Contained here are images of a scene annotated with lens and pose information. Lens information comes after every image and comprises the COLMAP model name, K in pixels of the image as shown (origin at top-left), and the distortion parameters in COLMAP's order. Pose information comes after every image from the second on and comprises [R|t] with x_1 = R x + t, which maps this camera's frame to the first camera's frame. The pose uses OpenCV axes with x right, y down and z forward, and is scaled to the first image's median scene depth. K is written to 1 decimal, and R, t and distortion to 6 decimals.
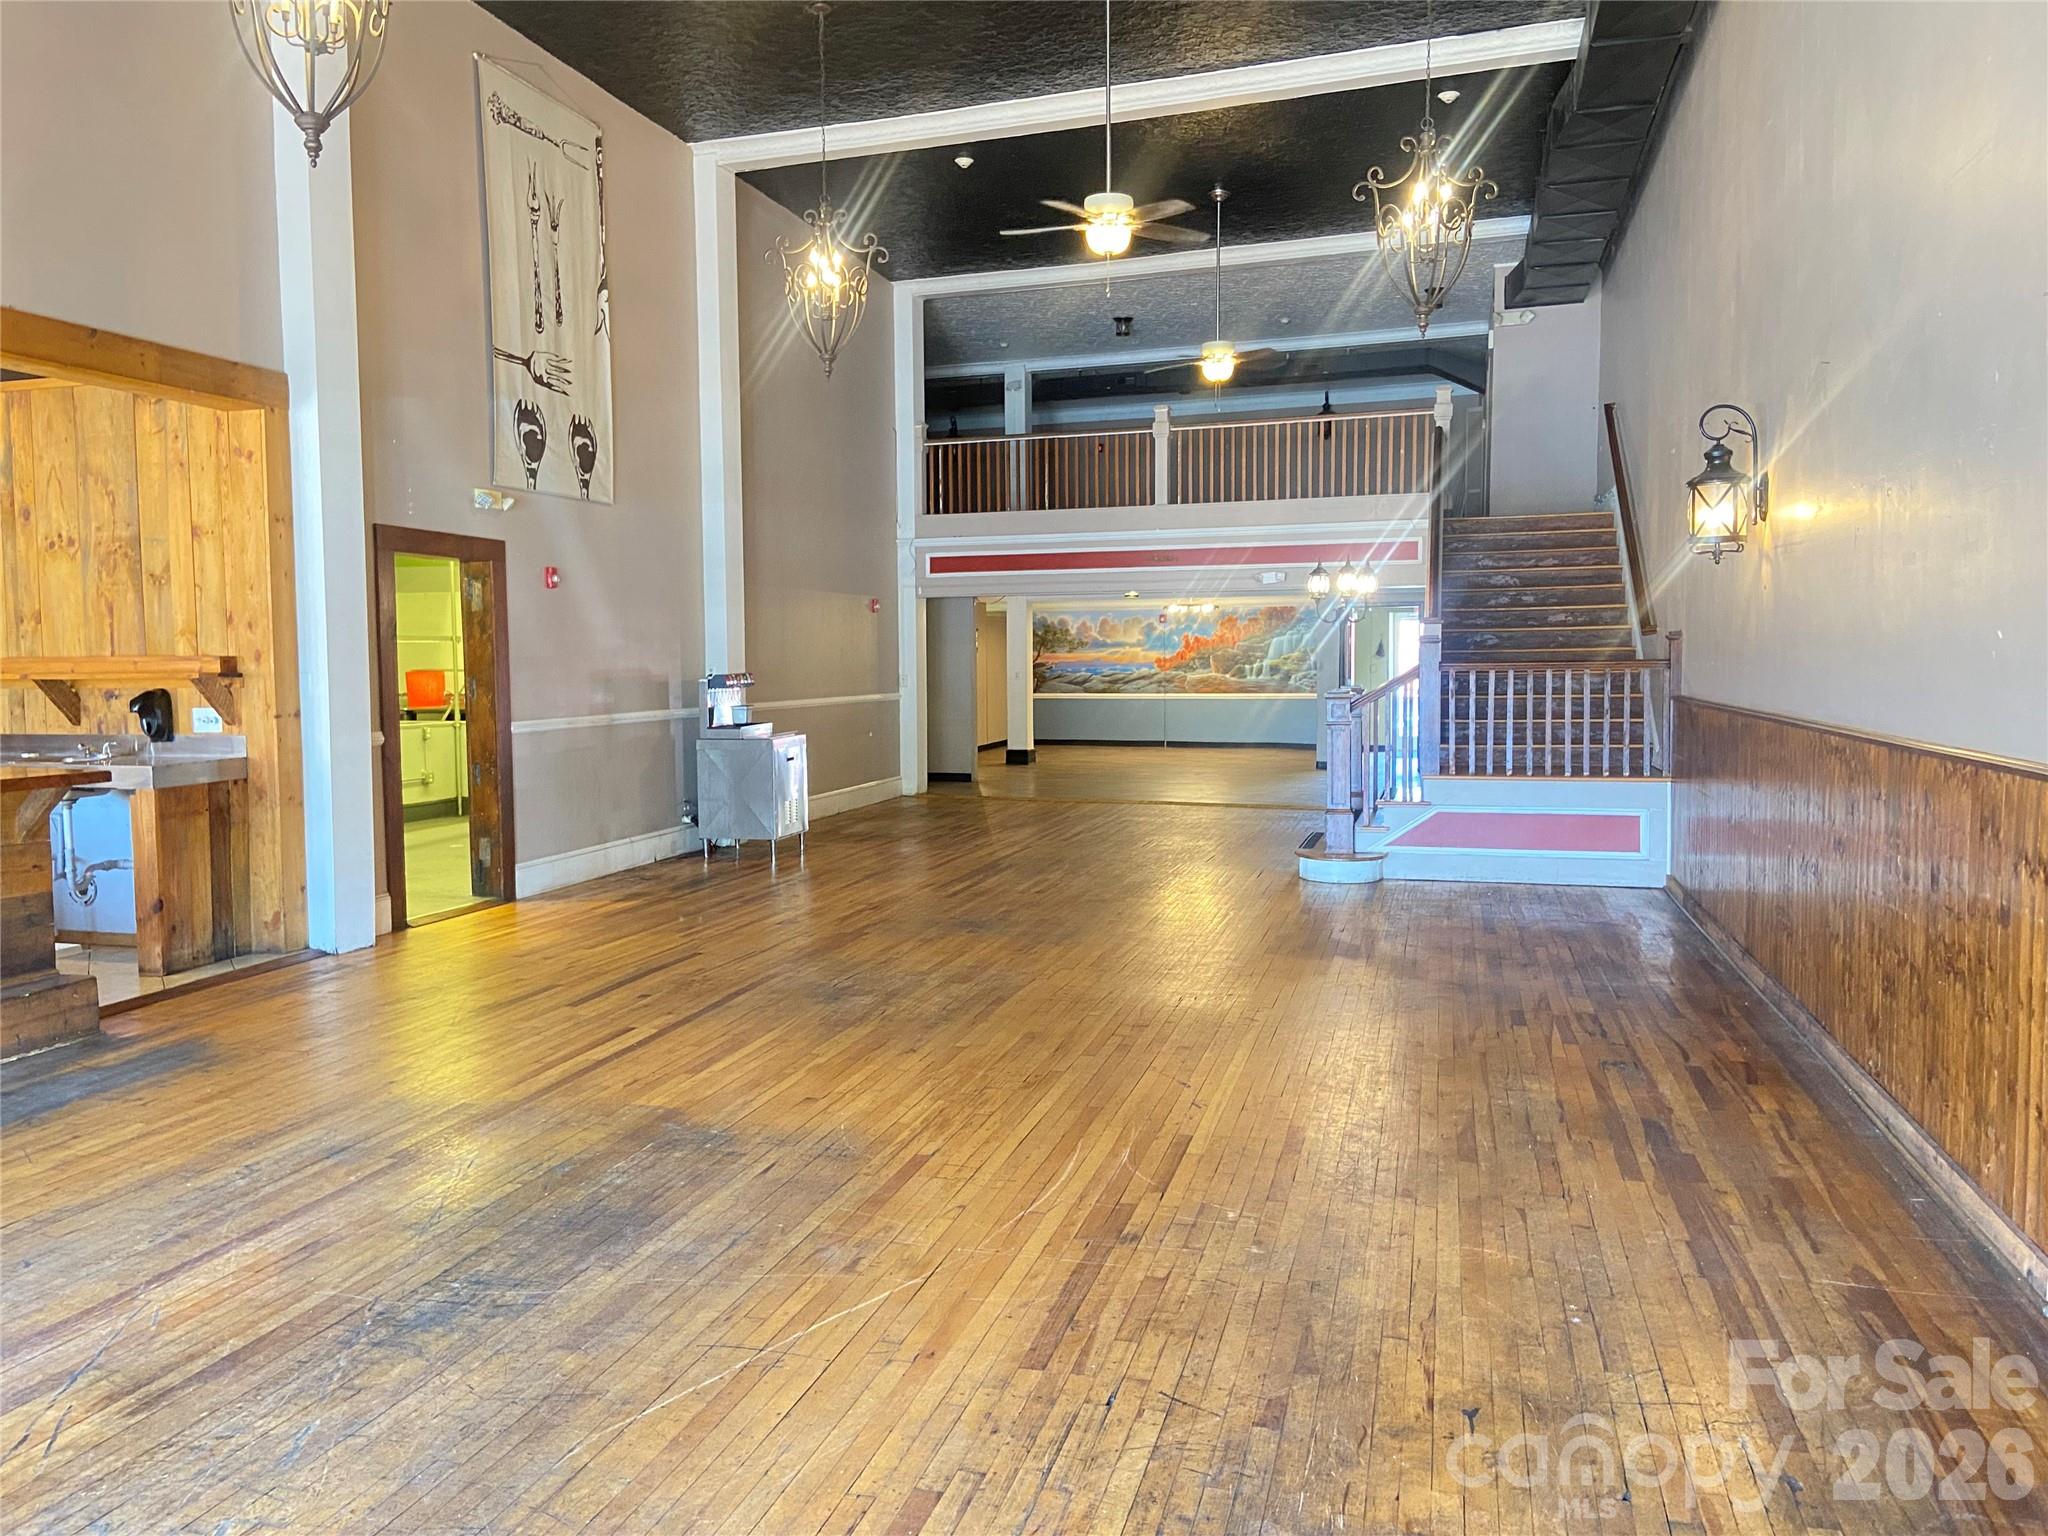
lens RADIAL K [[1557.5, 0, 1027.1], [0, 1557.5, 761.5], [0, 0, 1]] dist [0.003015, -0.014901]
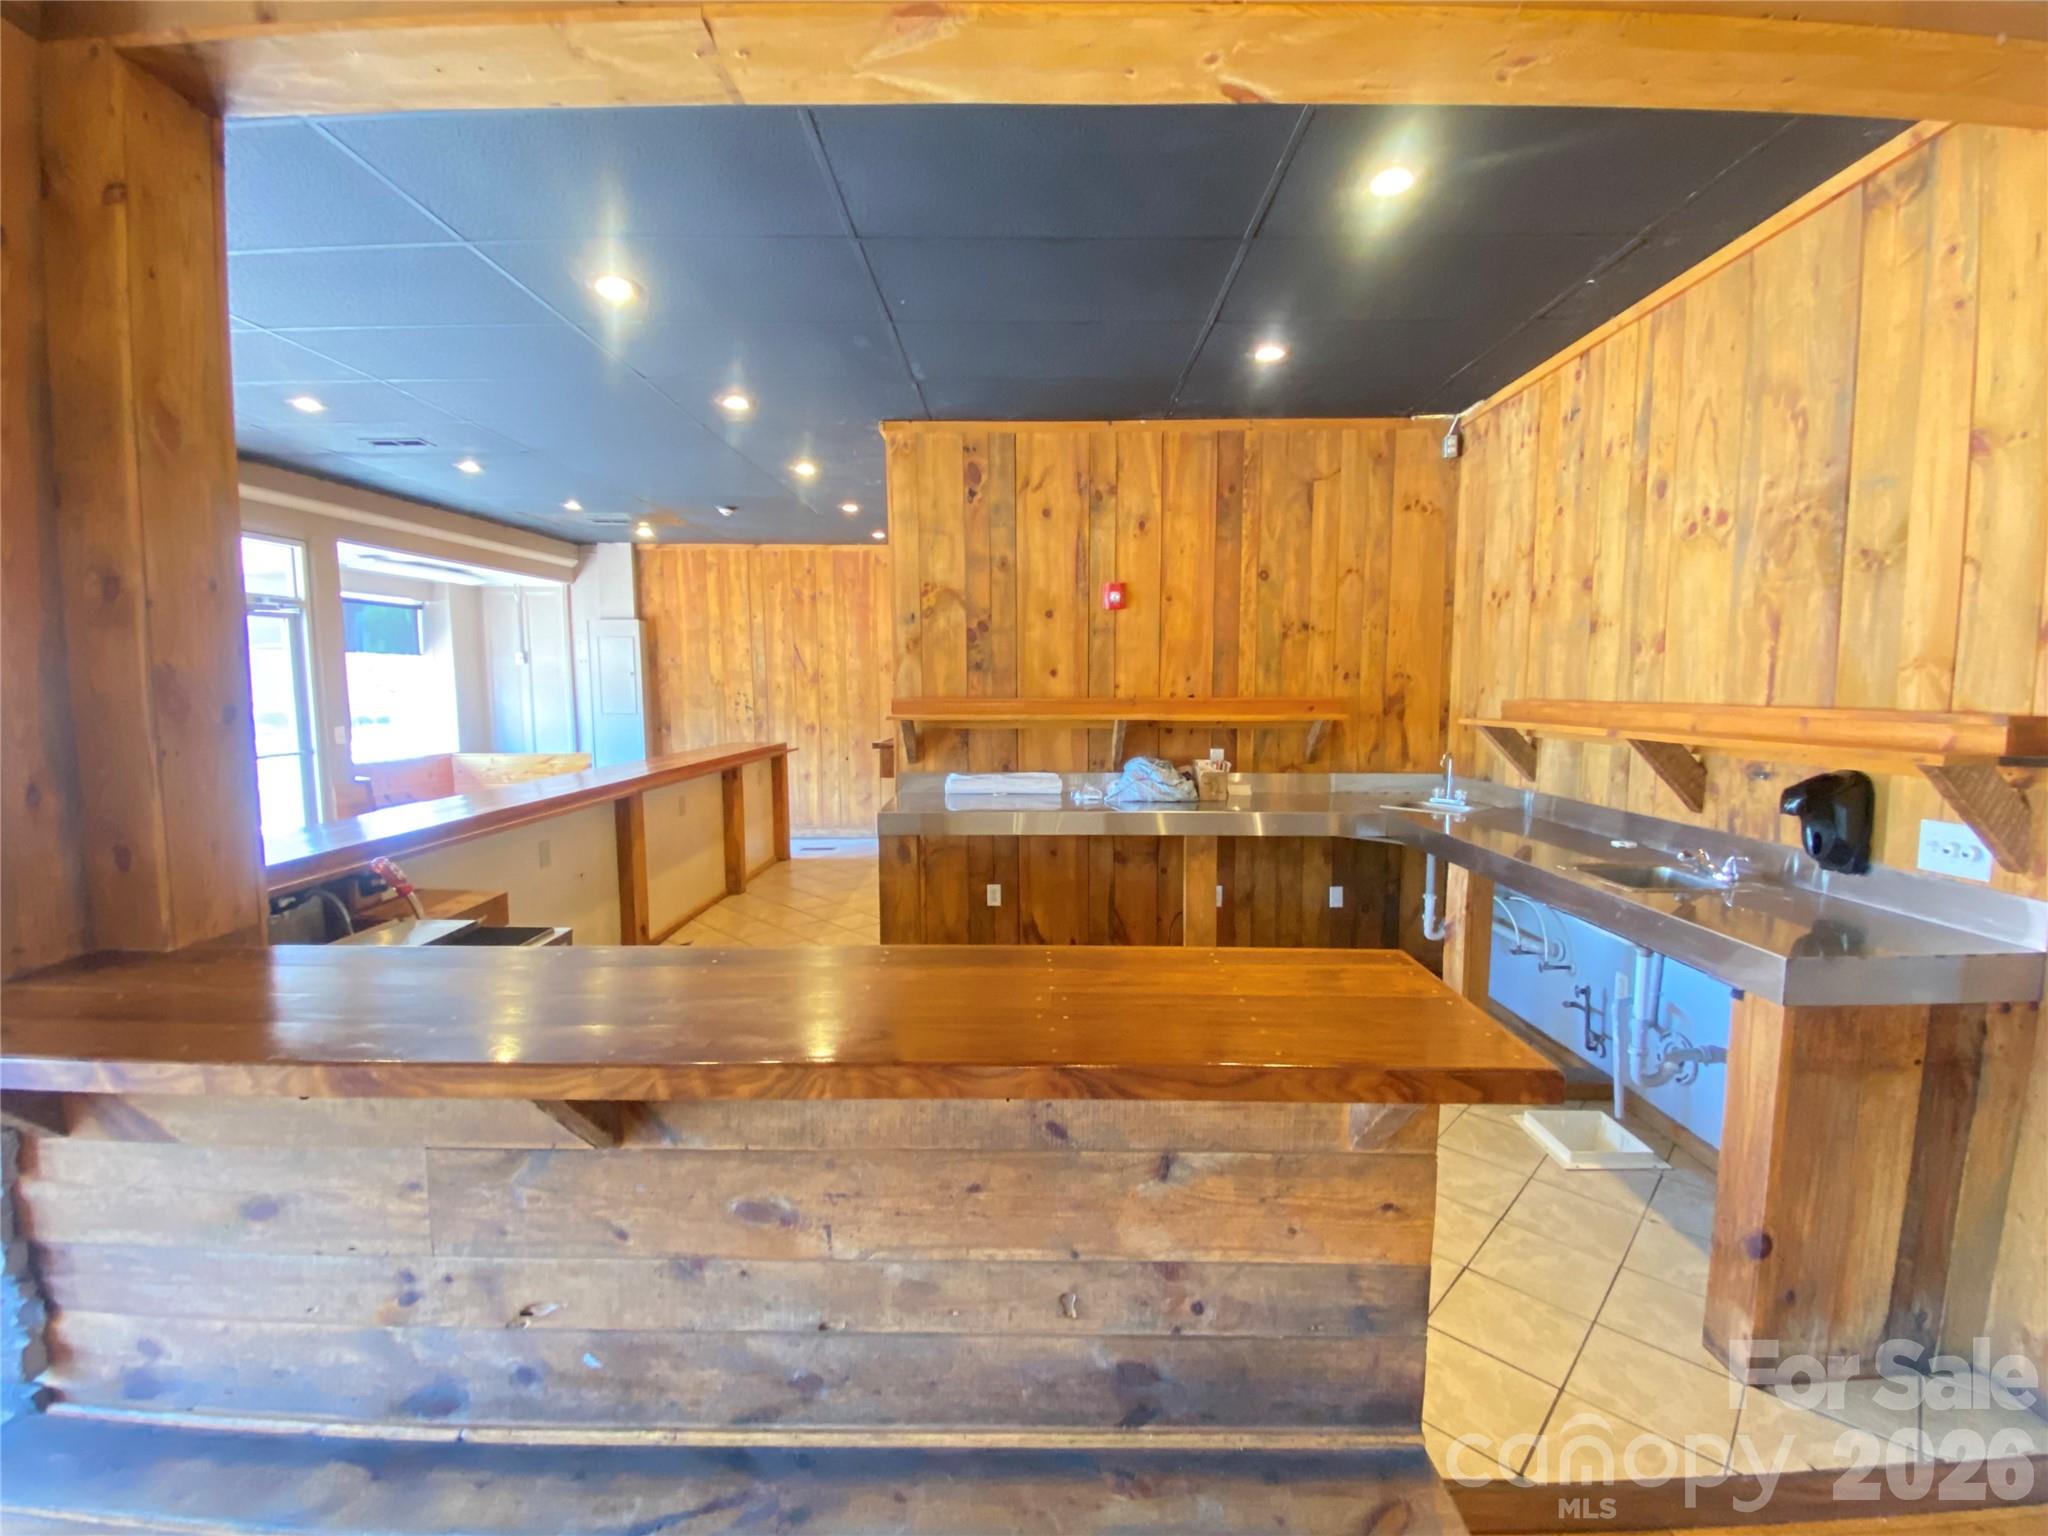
lens RADIAL K [[872.2, 0, 1022.2], [0, 872.2, 765.4], [0, 0, 1]] dist [-0.020557, -0.003488]
pose [[0.251504, 0.096650, -0.963018, -0.351267], [-0.078331, 0.993770, 0.079279, -0.049320], [0.964681, 0.055496, 0.257508, 0.656237]]
